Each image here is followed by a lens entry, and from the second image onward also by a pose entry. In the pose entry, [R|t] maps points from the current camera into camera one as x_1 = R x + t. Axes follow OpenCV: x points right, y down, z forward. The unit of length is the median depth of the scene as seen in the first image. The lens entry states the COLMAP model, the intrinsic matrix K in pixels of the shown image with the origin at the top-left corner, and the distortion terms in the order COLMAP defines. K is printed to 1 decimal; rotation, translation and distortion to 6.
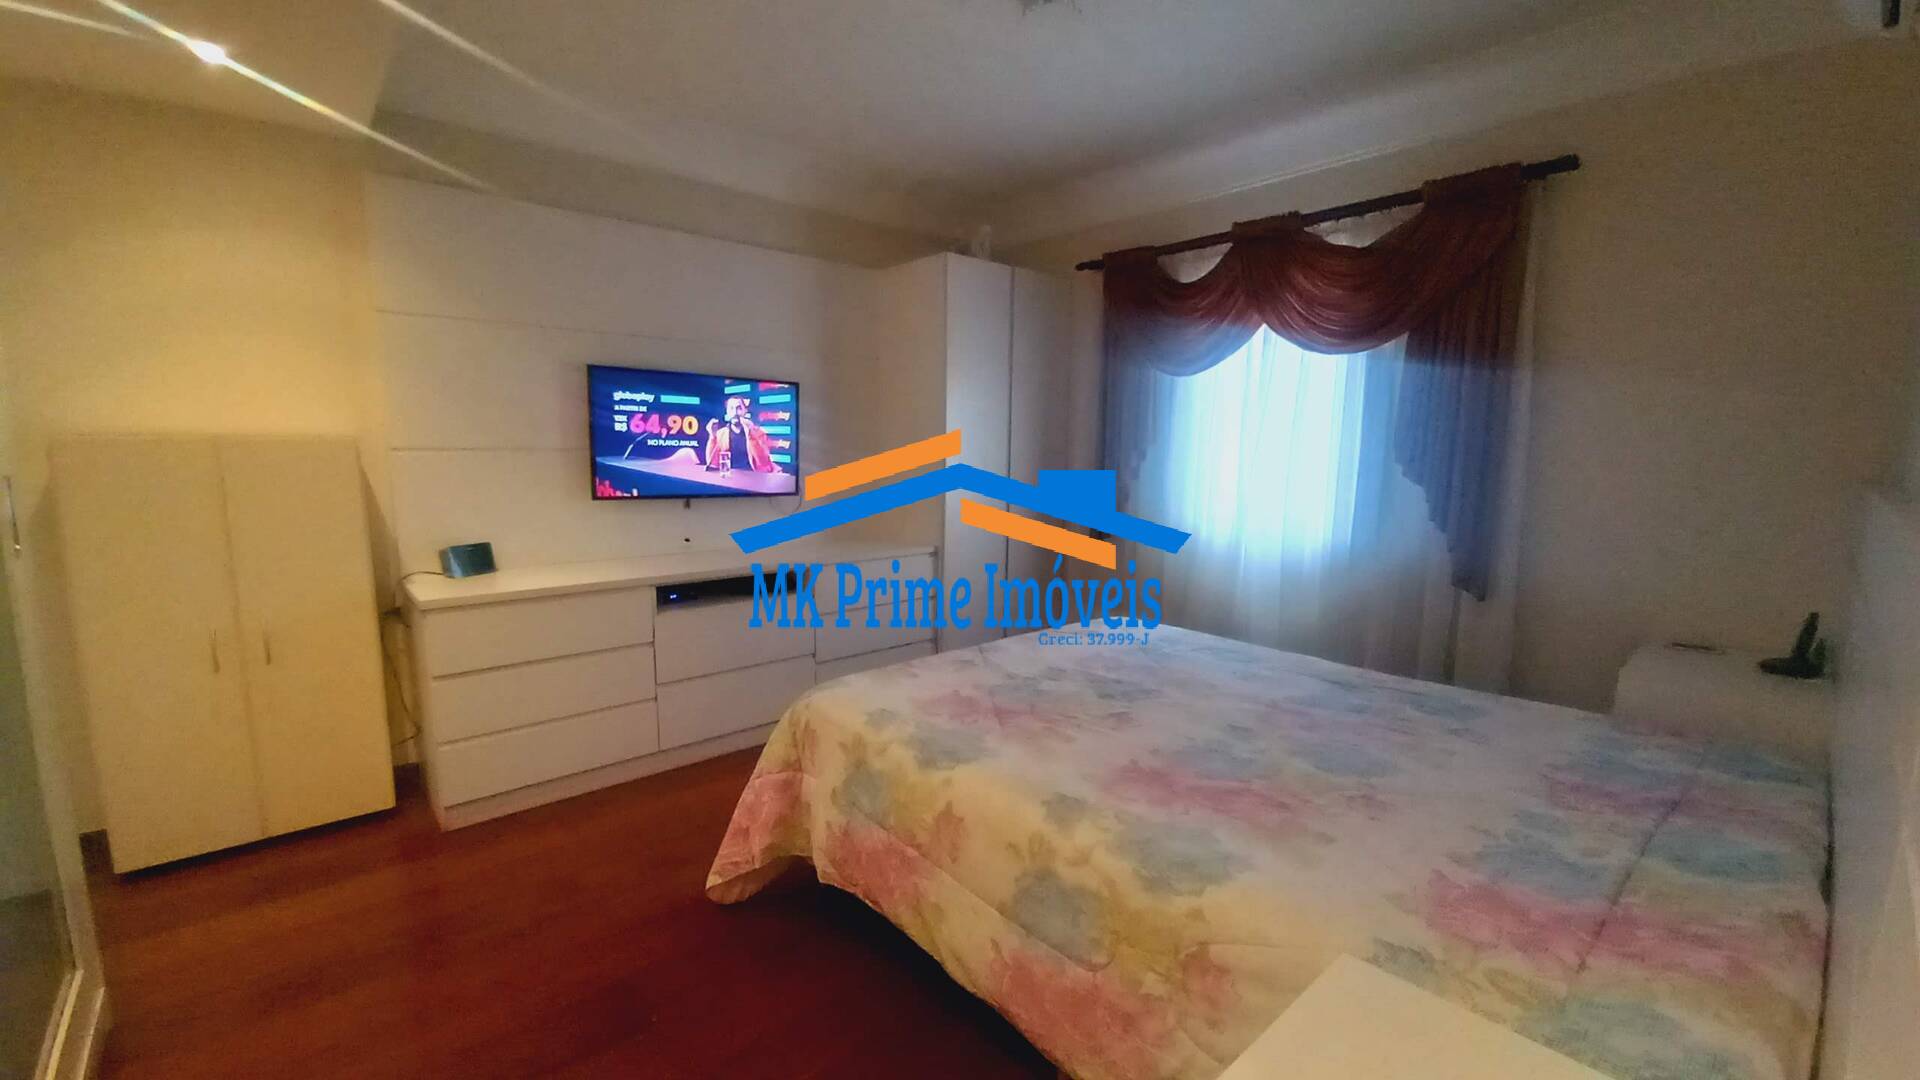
lens RADIAL K [[763.3, 0, 961.7], [0, 763.3, 565.7], [0, 0, 1]] dist [0.002764, -0.007856]
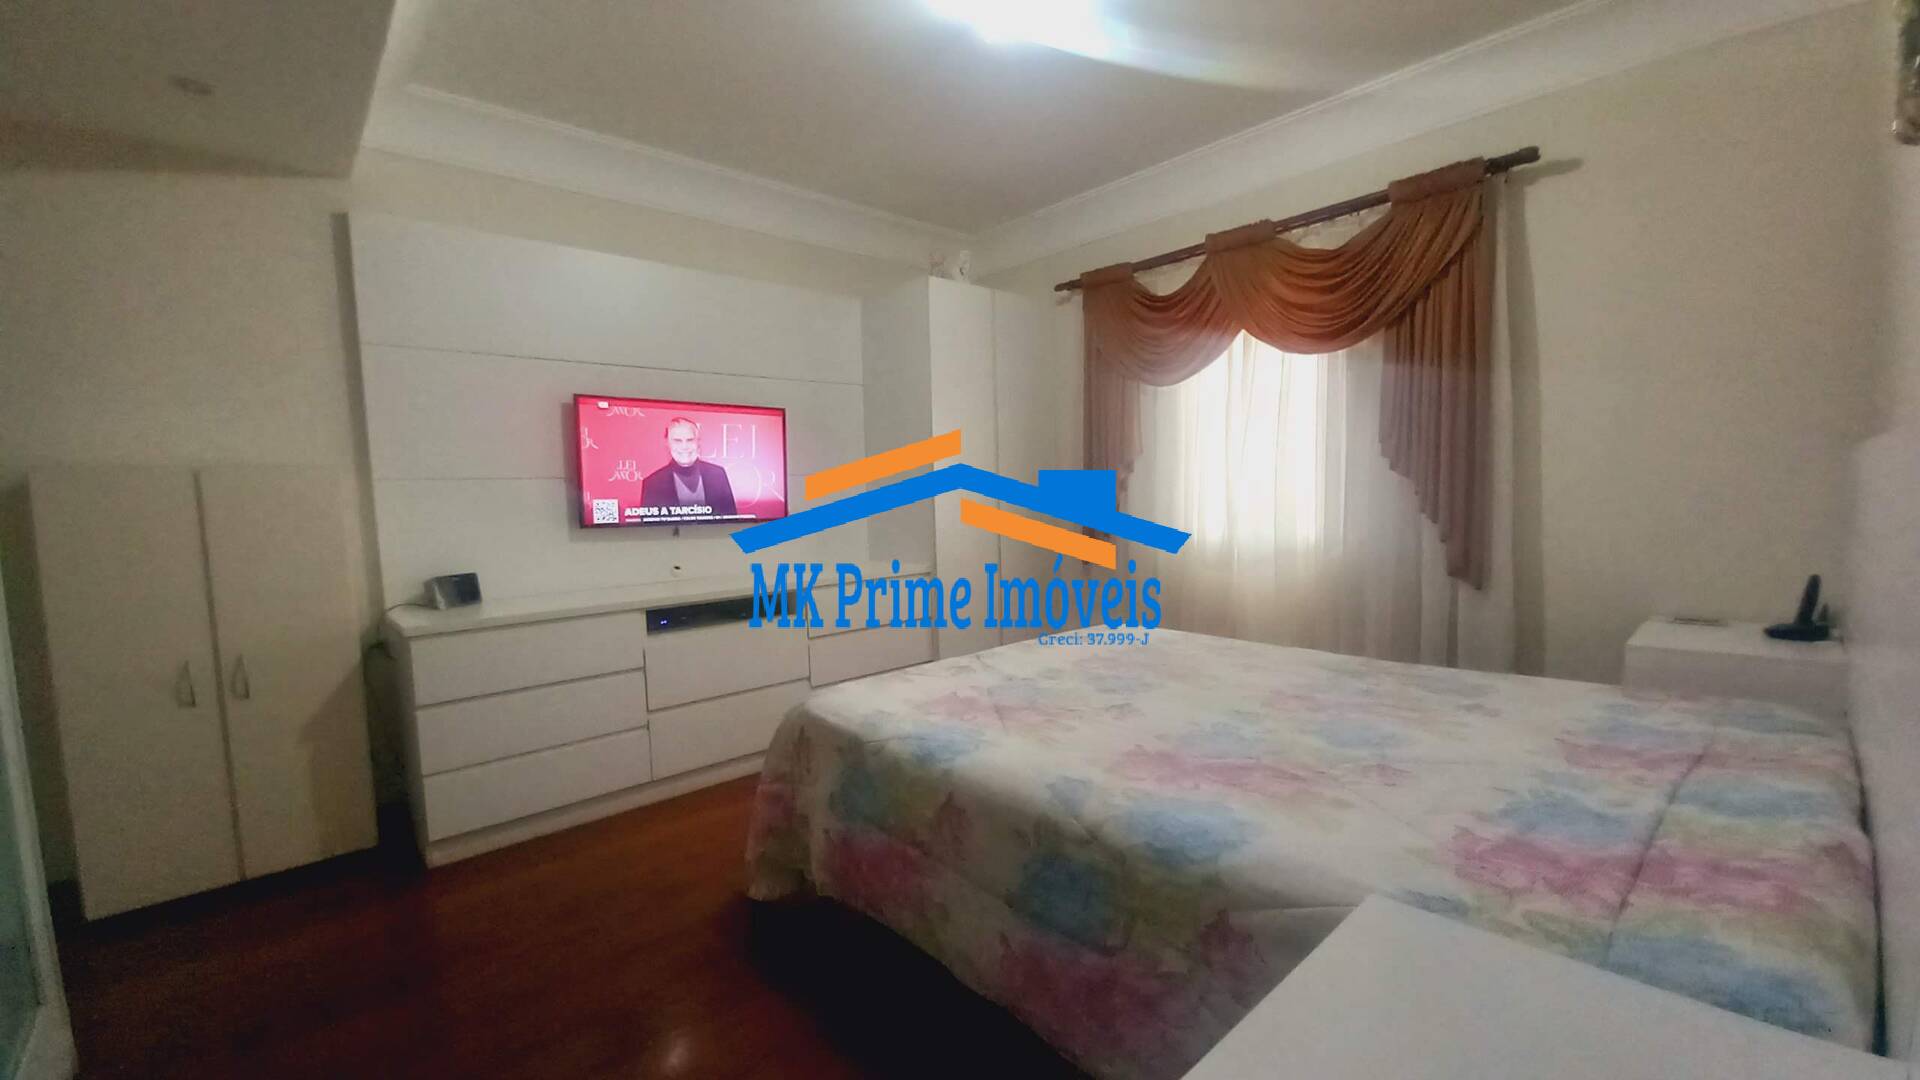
lens RADIAL K [[763.3, 0, 959.1], [0, 763.3, 561.0], [0, 0, 1]] dist [0.002764, -0.007856]
pose [[0.999130, -0.041065, 0.007245, -0.000096], [0.041446, 0.997073, -0.064243, 0.059703], [-0.004586, 0.064487, 0.997908, 0.014853]]
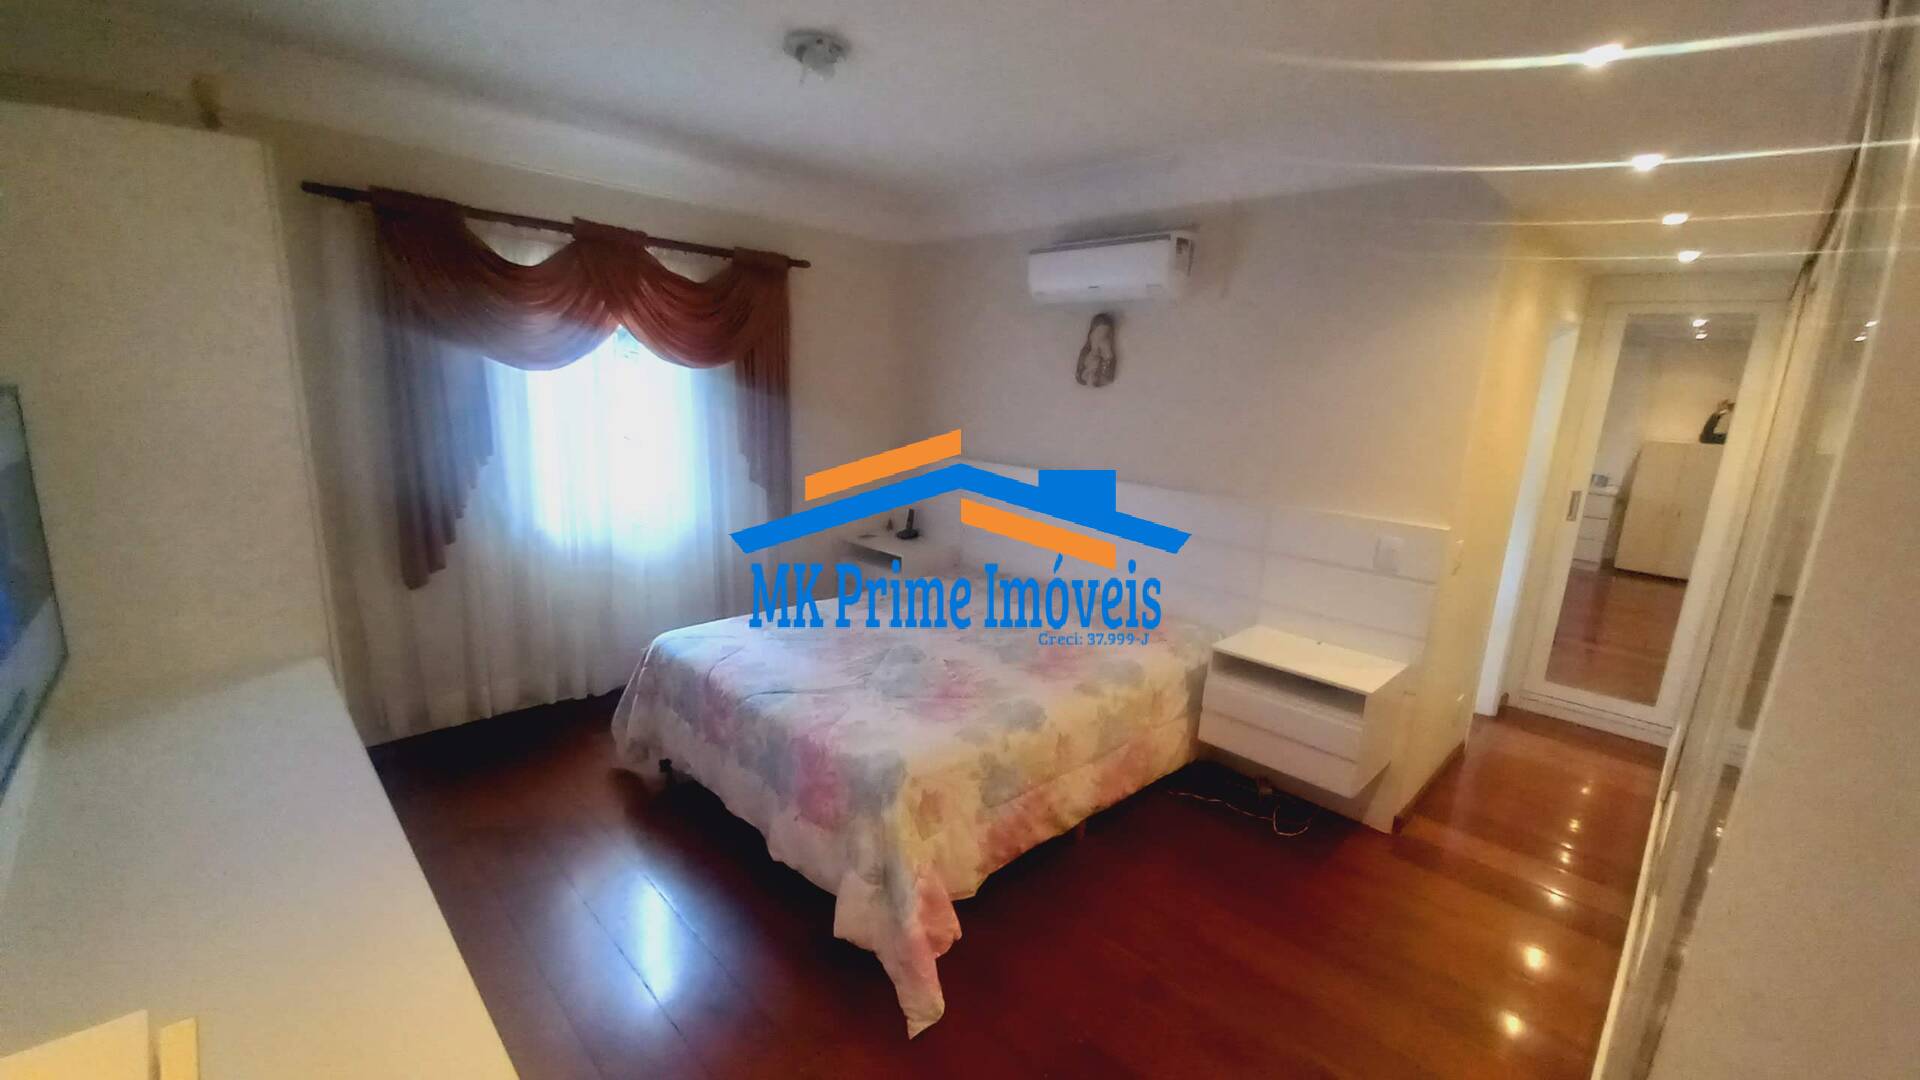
lens RADIAL K [[763.3, 0, 942.0], [0, 763.3, 550.2], [0, 0, 1]] dist [0.002764, -0.007856]
pose [[-0.040692, -0.231884, 0.971892, -1.087779], [0.111845, 0.965527, 0.235049, -0.334863], [-0.992892, 0.118266, -0.013354, 0.927434]]
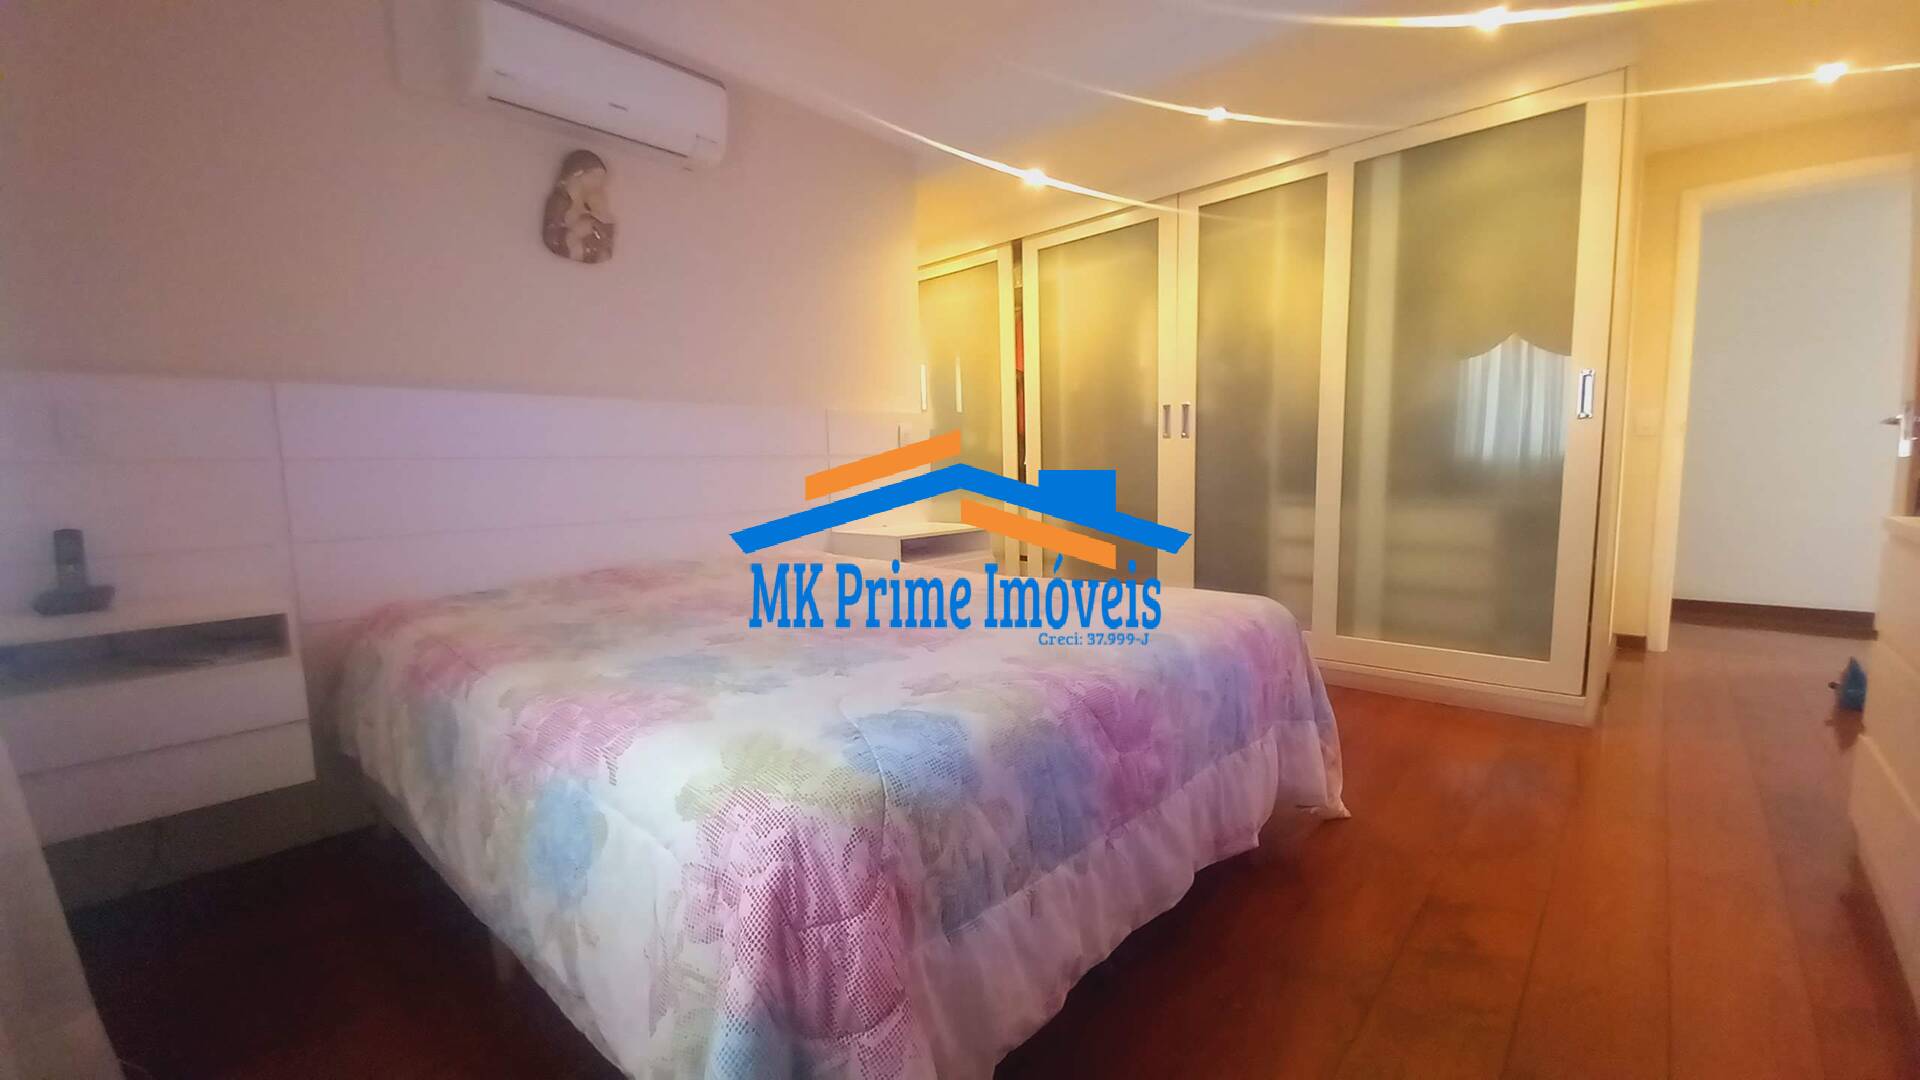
lens RADIAL K [[763.3, 0, 945.6], [0, 763.3, 547.3], [0, 0, 1]] dist [0.002764, -0.007856]
pose [[-0.995790, 0.012441, -0.090820, 0.262483], [-0.010886, 0.967687, 0.251920, -0.119821], [0.091020, 0.251848, -0.963477, 1.820649]]
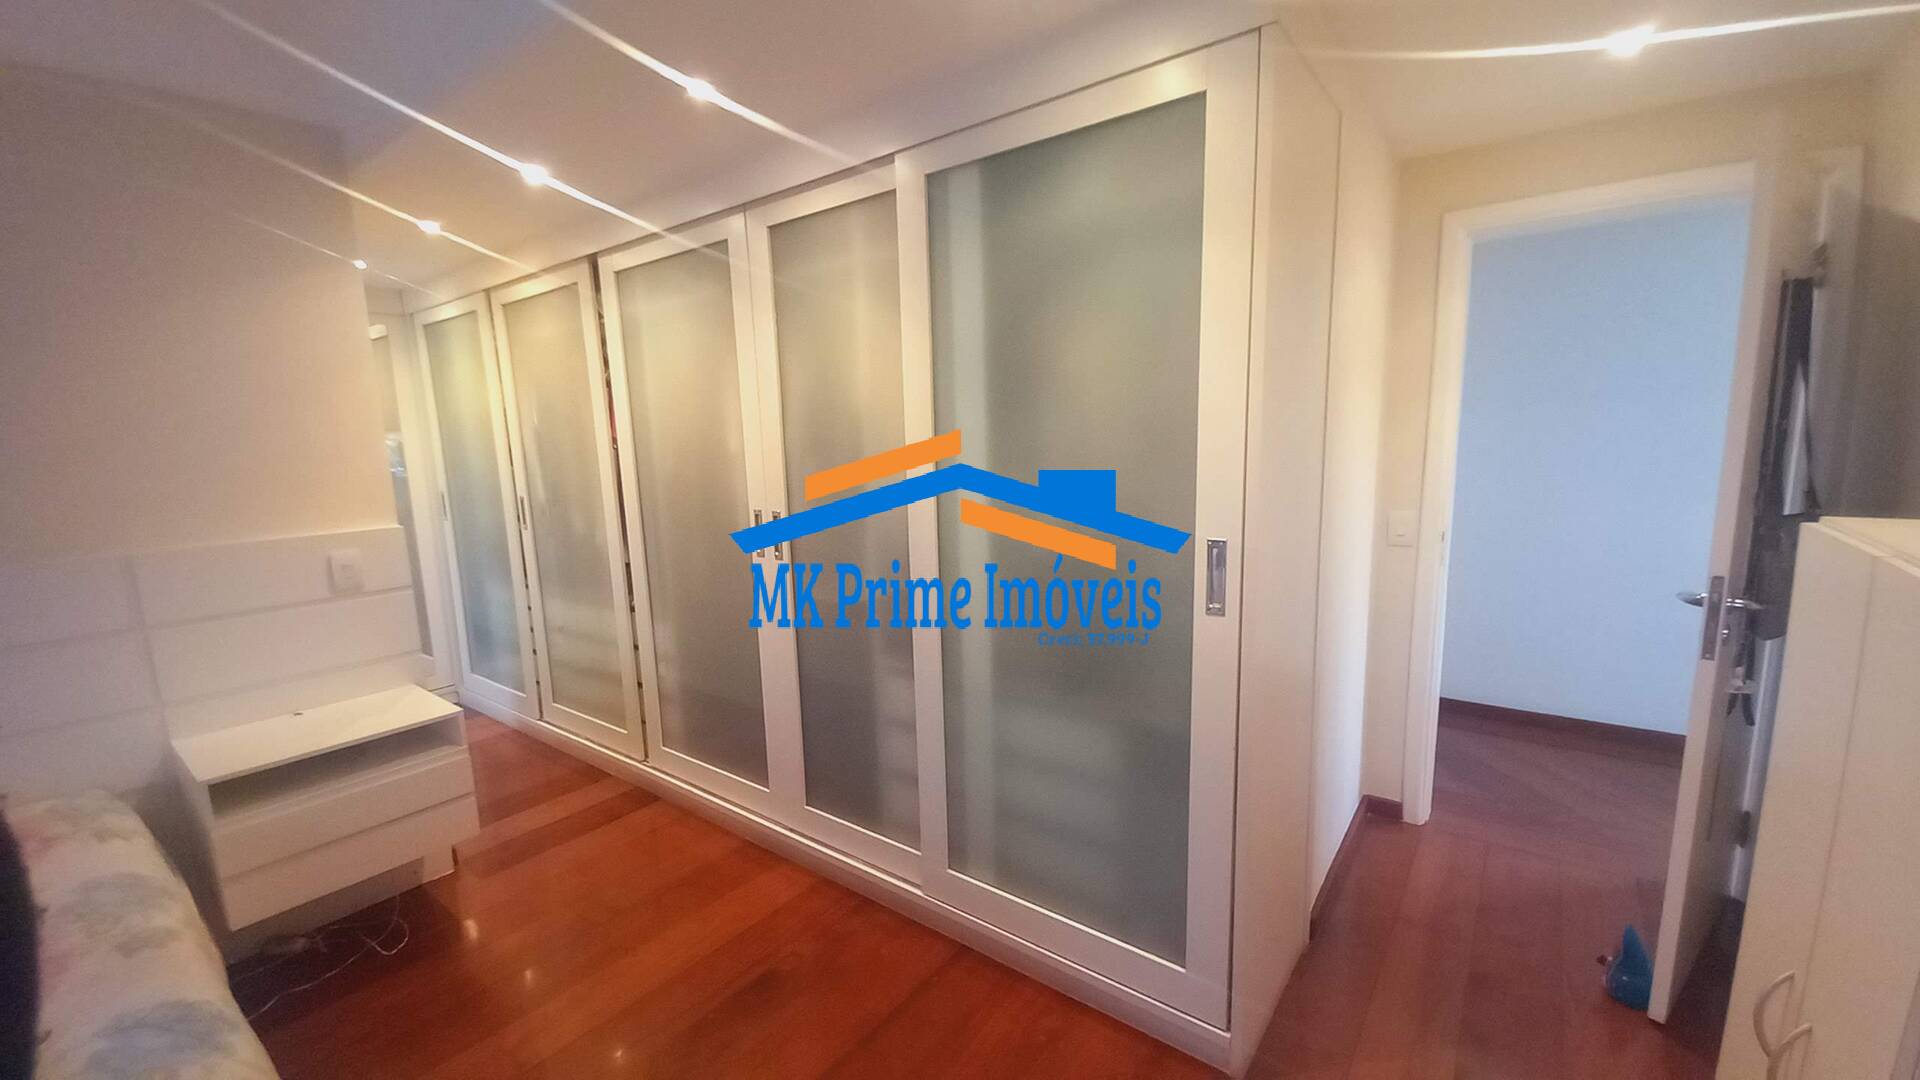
lens RADIAL K [[763.3, 0, 942.7], [0, 763.3, 543.3], [0, 0, 1]] dist [0.002764, -0.007856]
pose [[-0.984286, 0.035888, -0.172896, -0.478603], [-0.016606, 0.955978, 0.292967, -0.309570], [0.175799, 0.291234, -0.940360, 1.326310]]
